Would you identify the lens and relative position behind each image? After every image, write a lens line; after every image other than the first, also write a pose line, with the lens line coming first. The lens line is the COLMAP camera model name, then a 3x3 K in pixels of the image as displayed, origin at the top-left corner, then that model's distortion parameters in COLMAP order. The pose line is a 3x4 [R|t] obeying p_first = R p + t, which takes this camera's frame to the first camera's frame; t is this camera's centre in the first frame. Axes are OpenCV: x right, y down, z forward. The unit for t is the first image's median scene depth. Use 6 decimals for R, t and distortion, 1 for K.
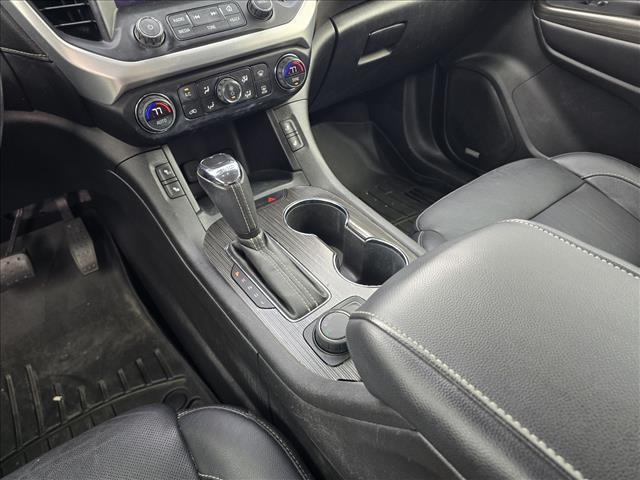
lens RADIAL K [[427.9, 0, 320.0], [0, 427.9, 240.0], [0, 0, 1]] dist [0.000225, -0.001485]
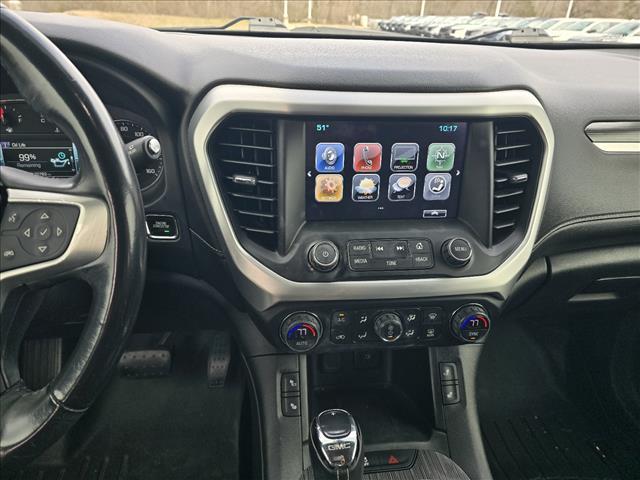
lens RADIAL K [[420.5, 0, 321.8], [0, 420.5, 243.6], [0, 0, 1]] dist [0.067152, -0.070752]
pose [[0.866170, 0.303940, -0.396699, -0.041591], [-0.382284, 0.914244, -0.134227, -0.332919], [0.321883, 0.267915, 0.908082, 0.137665]]
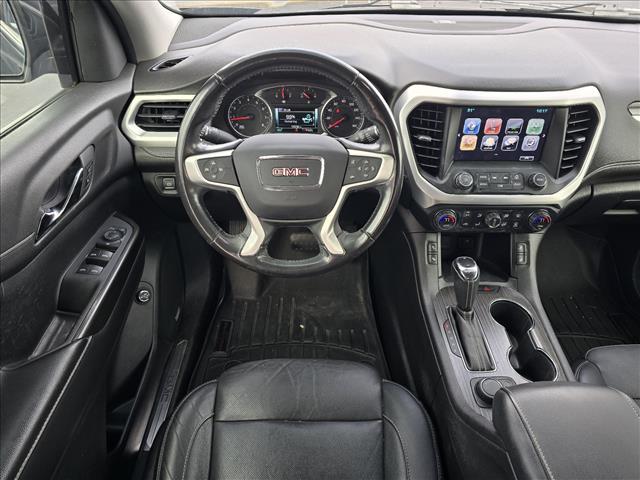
lens RADIAL K [[423.0, 0, 322.2], [0, 423.0, 234.8], [0, 0, 1]] dist [0.071404, -0.073107]
pose [[0.806971, 0.419257, -0.415959, -0.039286], [-0.428456, 0.900339, 0.076261, -0.145647], [0.406476, 0.116680, 0.906180, -0.694284]]
